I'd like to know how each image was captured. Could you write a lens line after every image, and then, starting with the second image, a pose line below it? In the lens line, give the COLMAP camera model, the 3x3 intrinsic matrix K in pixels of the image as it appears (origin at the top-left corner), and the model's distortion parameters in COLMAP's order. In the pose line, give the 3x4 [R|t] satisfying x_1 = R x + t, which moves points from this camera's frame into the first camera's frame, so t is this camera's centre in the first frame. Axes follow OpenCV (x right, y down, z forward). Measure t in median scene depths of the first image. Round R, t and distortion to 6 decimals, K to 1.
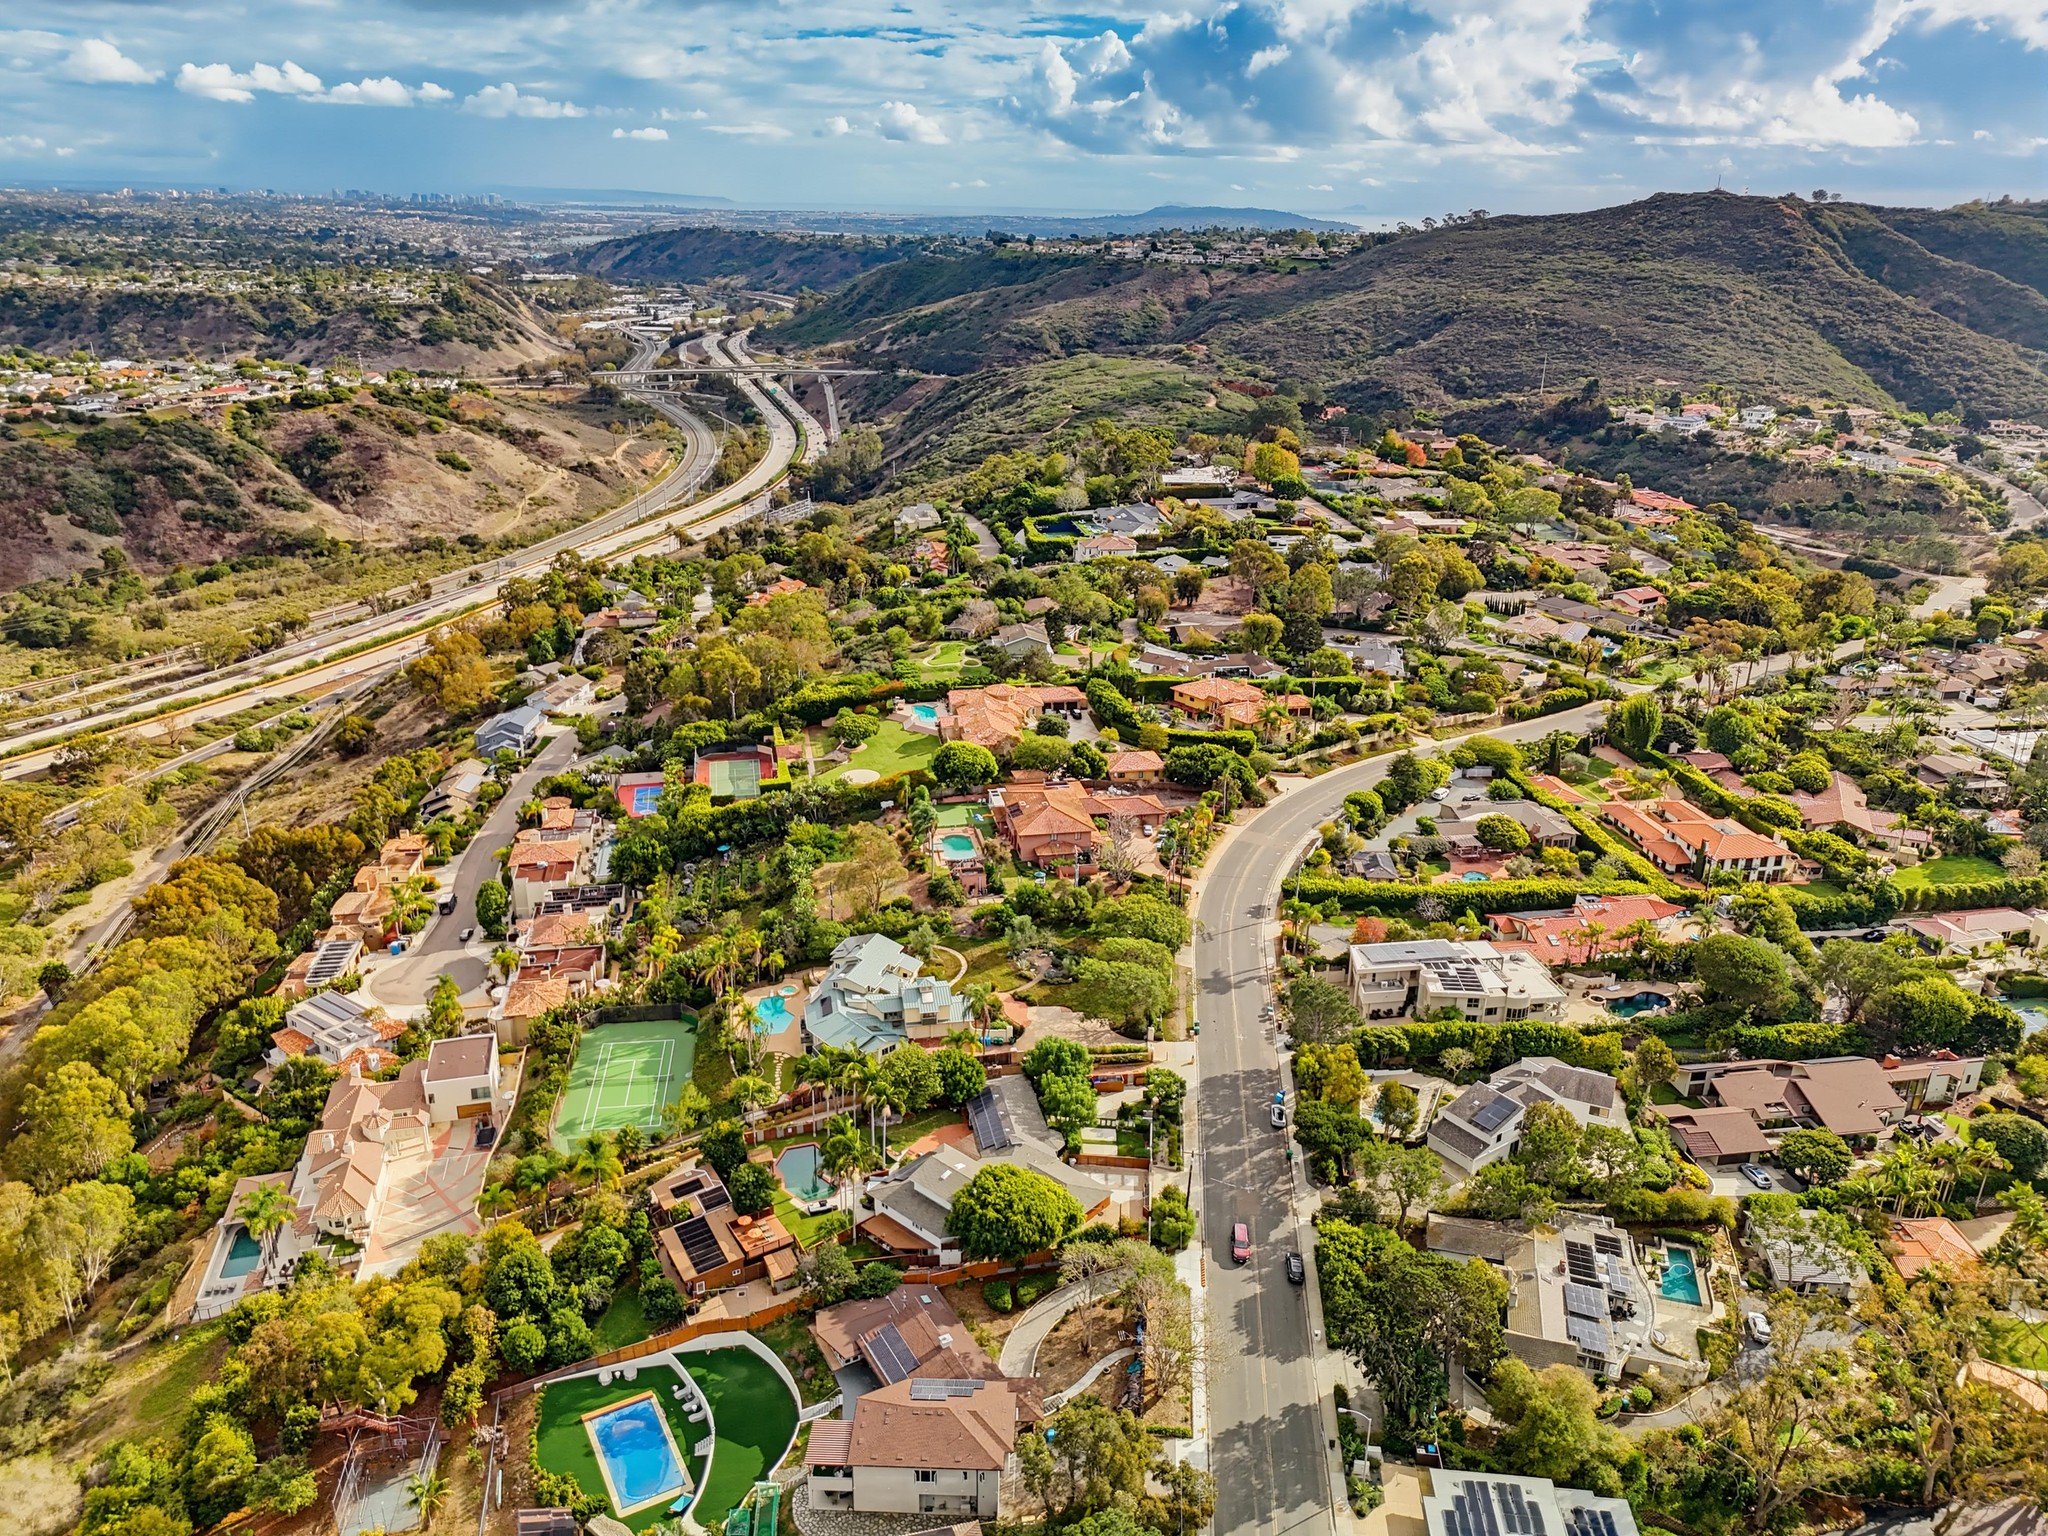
lens RADIAL K [[1500.0, 0, 1028.6], [0, 1500.0, 761.9], [0, 0, 1]] dist [0.075165, -0.071561]
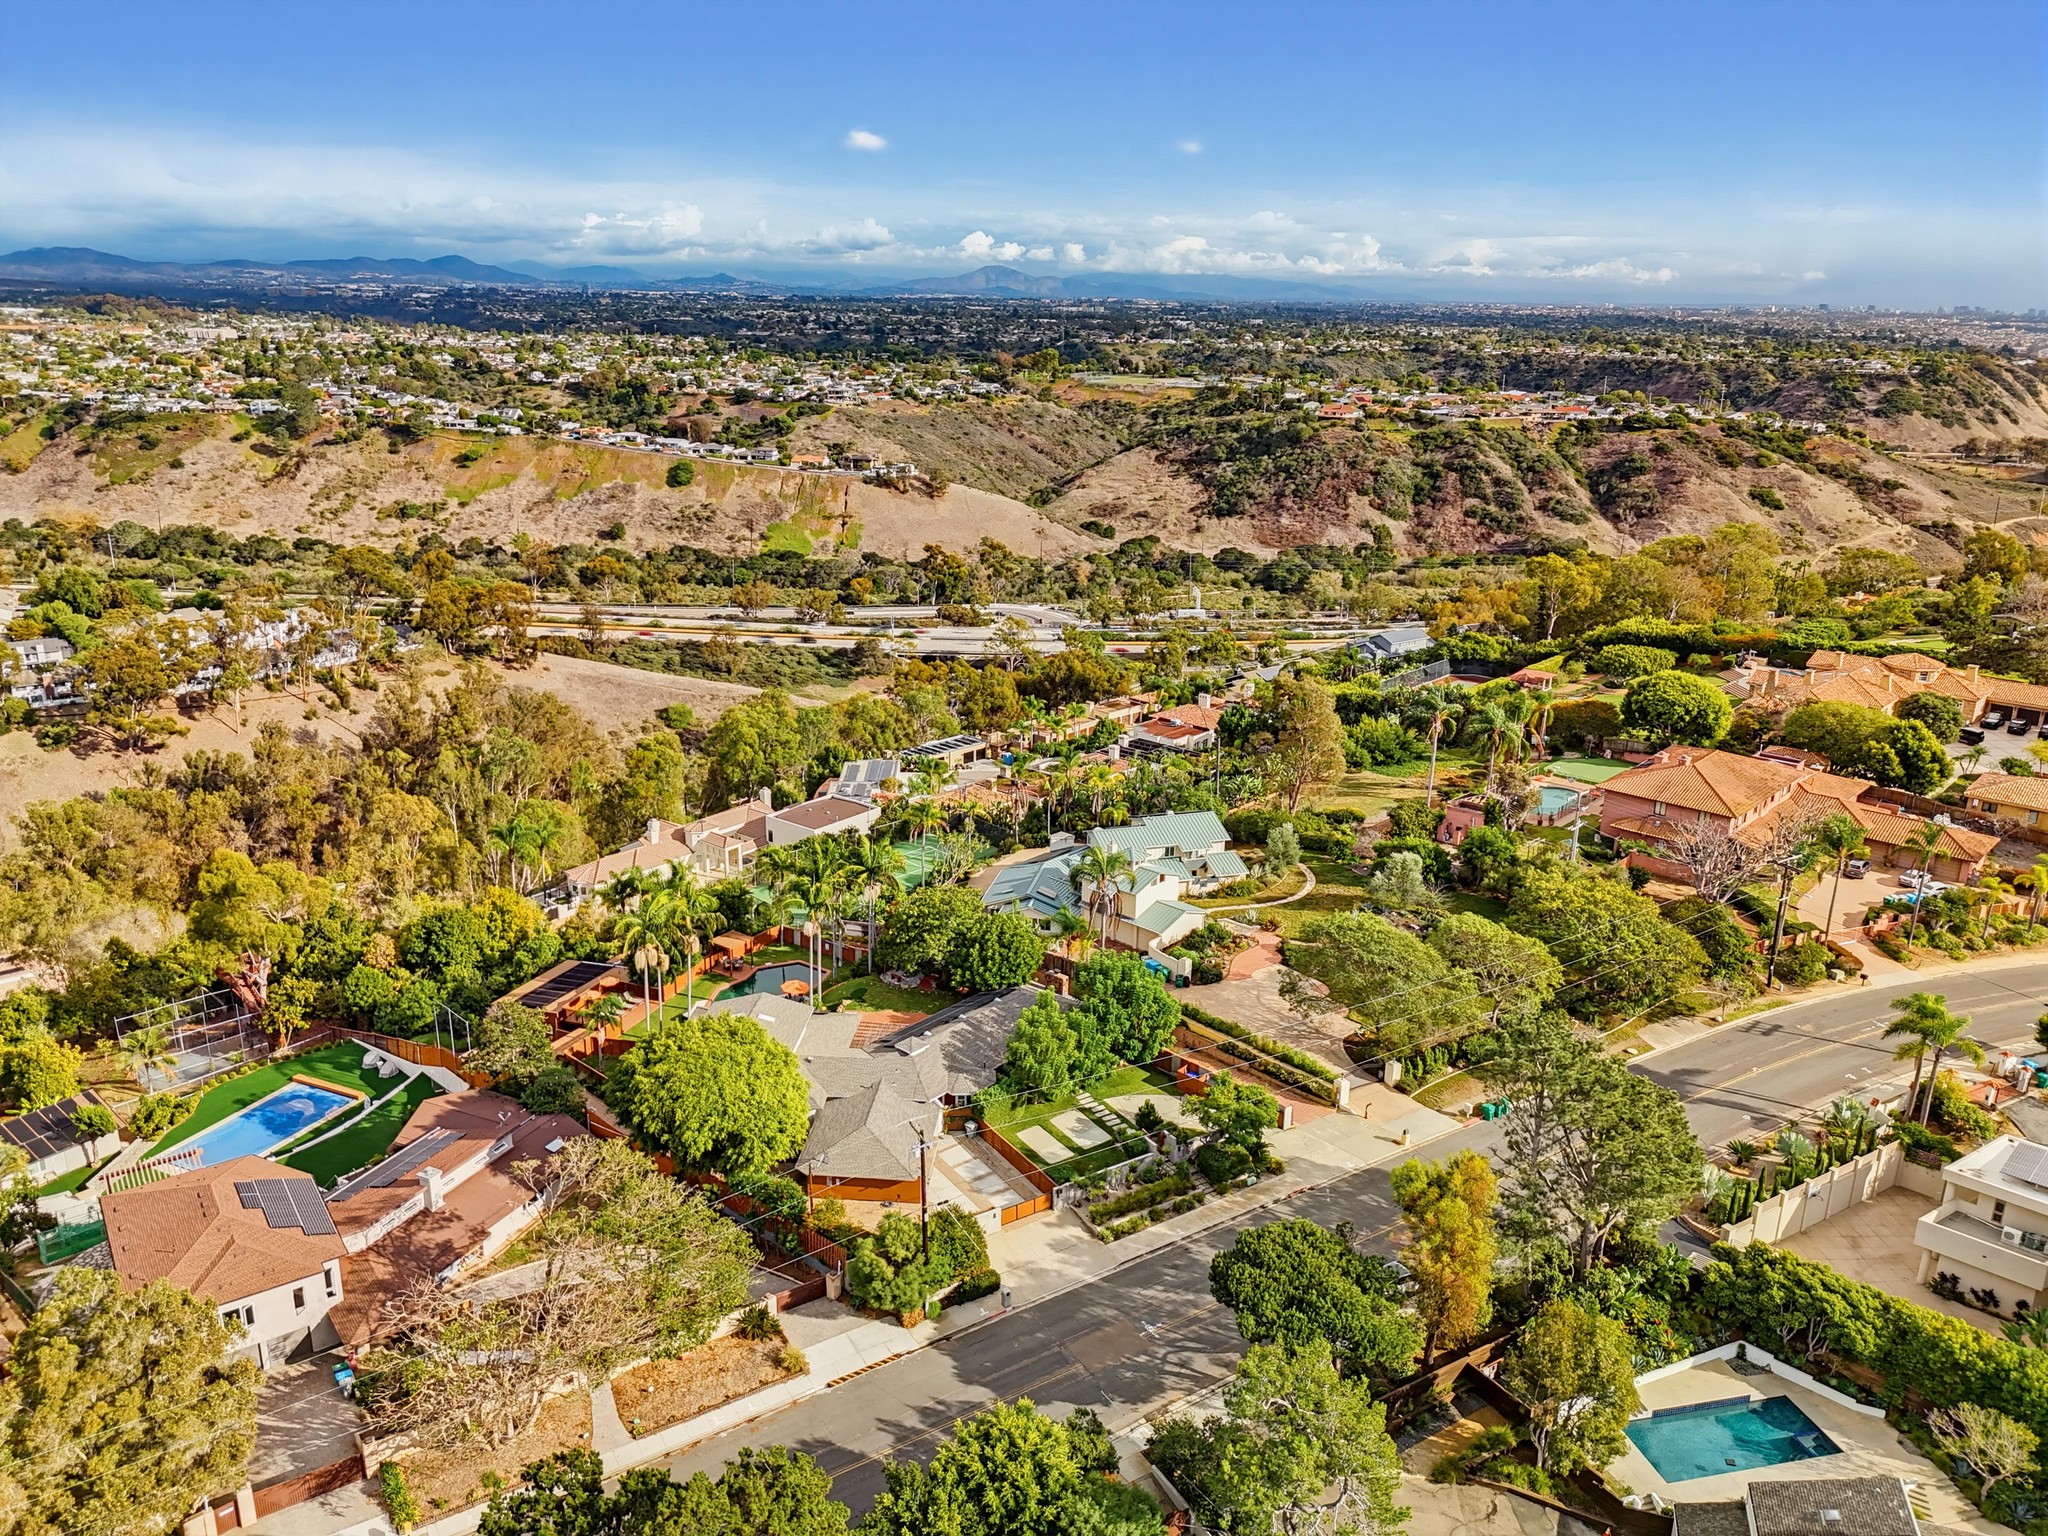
lens RADIAL K [[1500.0, 0, 1029.5], [0, 1500.0, 765.9], [0, 0, 1]] dist [0.075165, -0.071561]
pose [[0.600514, 0.232579, -0.765043, 0.096203], [-0.284655, 0.956266, 0.067275, 0.019768], [0.747232, 0.177374, 0.640456, 0.137396]]
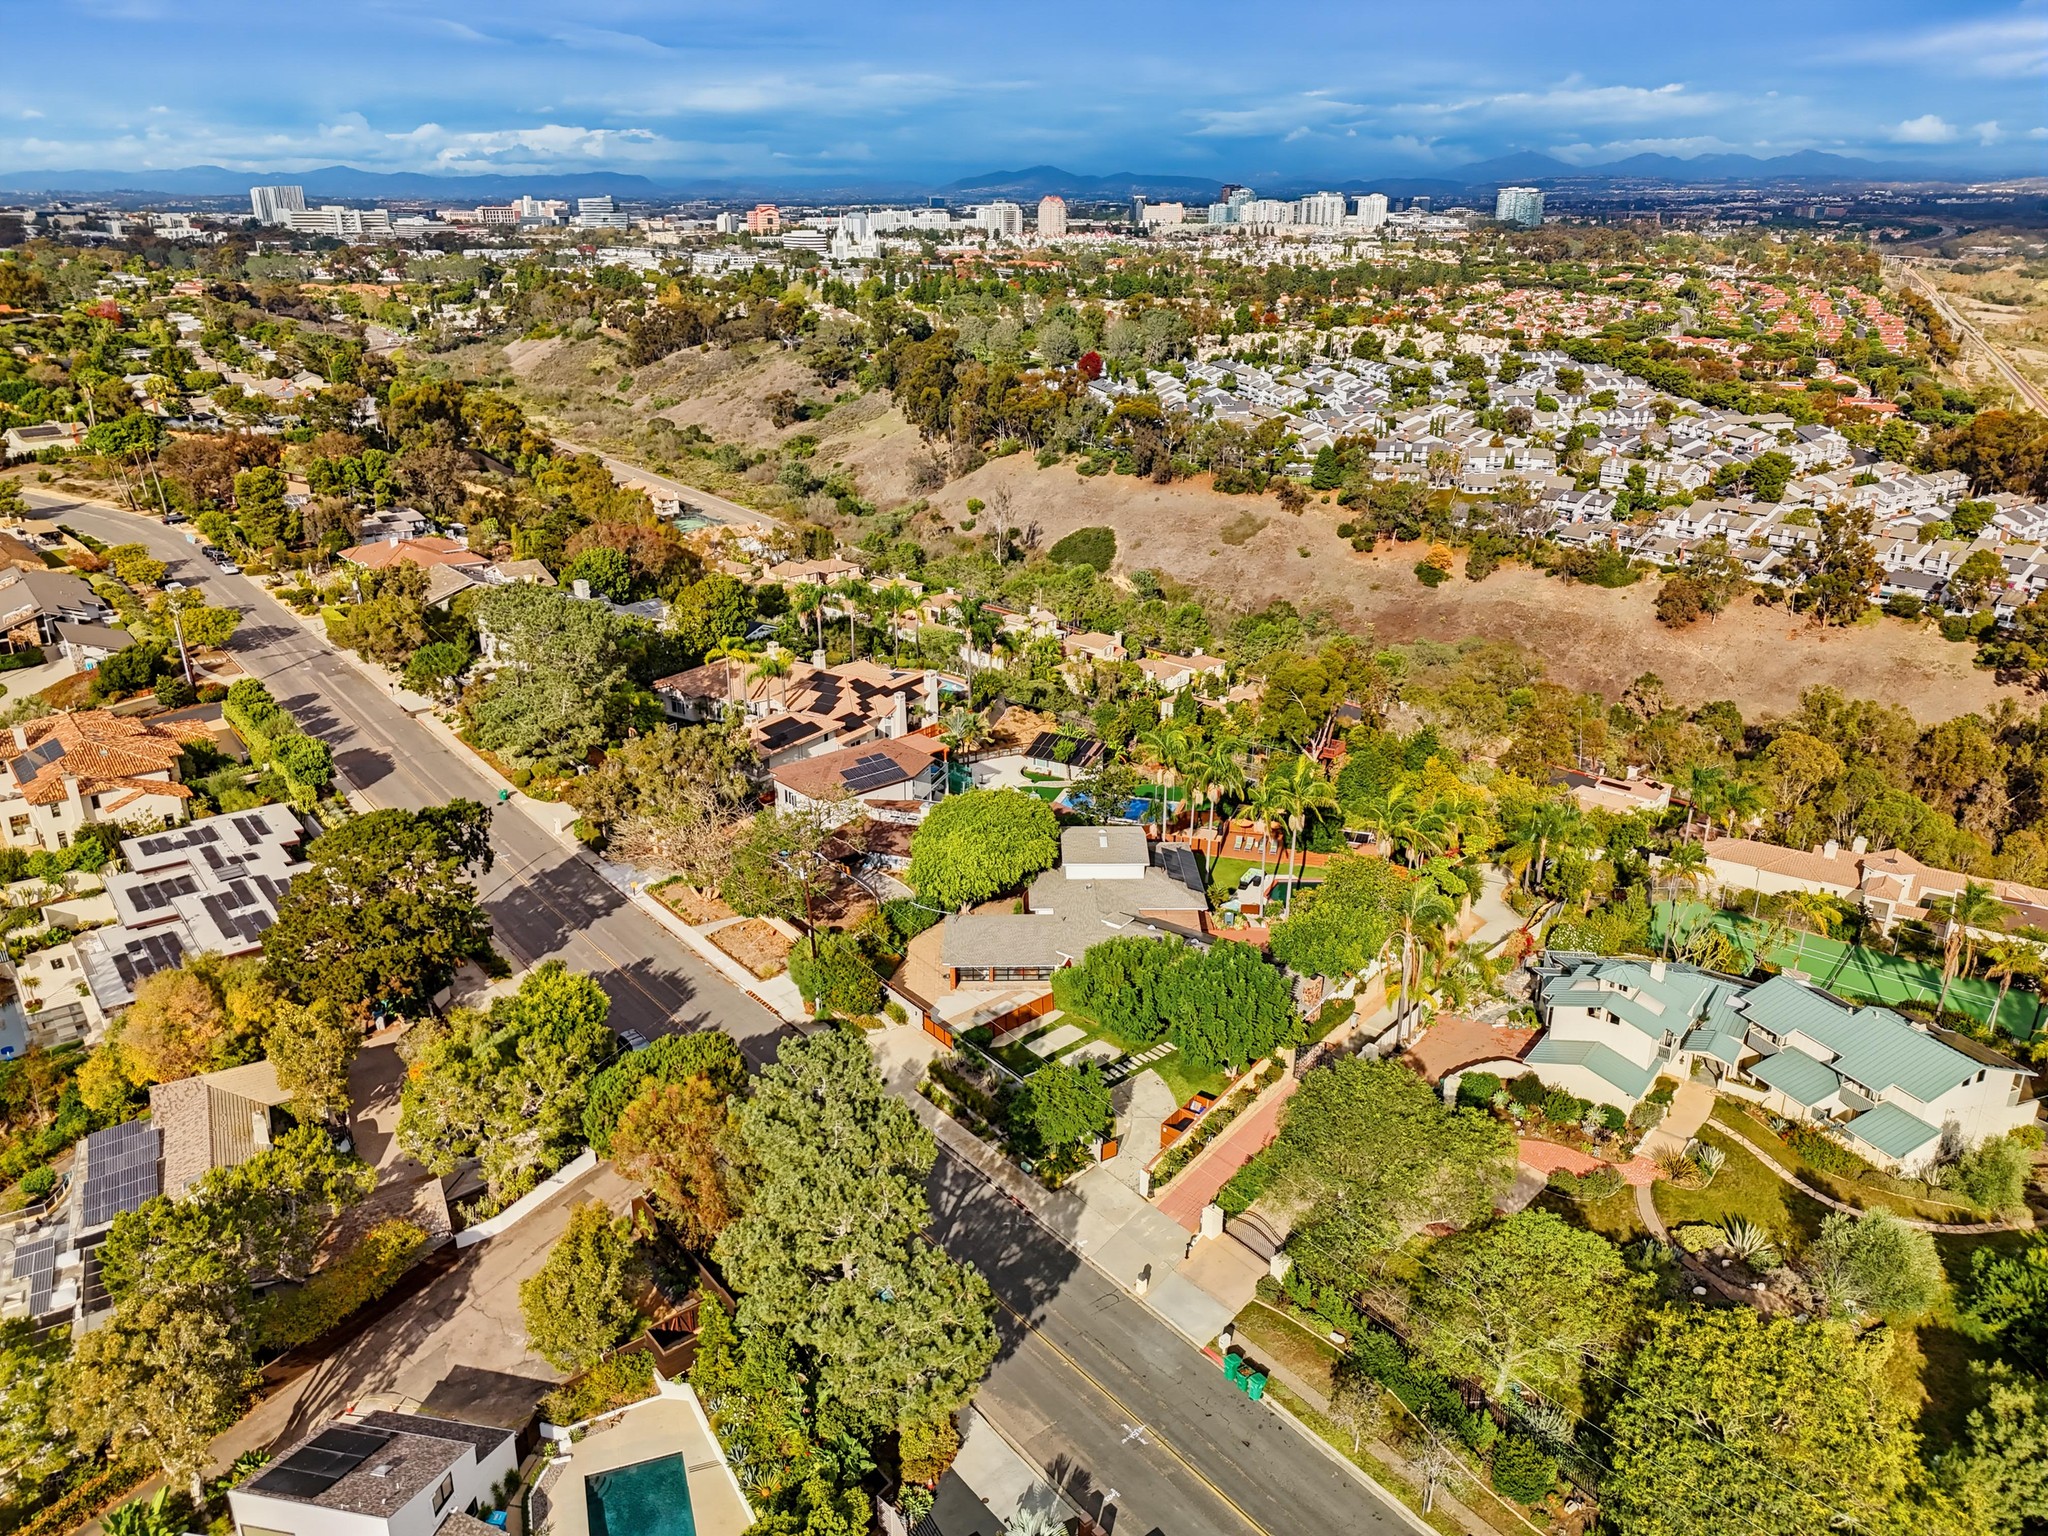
lens RADIAL K [[1500.0, 0, 1028.9], [0, 1500.0, 775.5], [0, 0, 1]] dist [0.075165, -0.071561]
pose [[-0.735261, 0.227199, -0.638570, 0.085708], [-0.246620, 0.787883, 0.564286, -0.029127], [0.631324, 0.572382, -0.523268, 0.273088]]
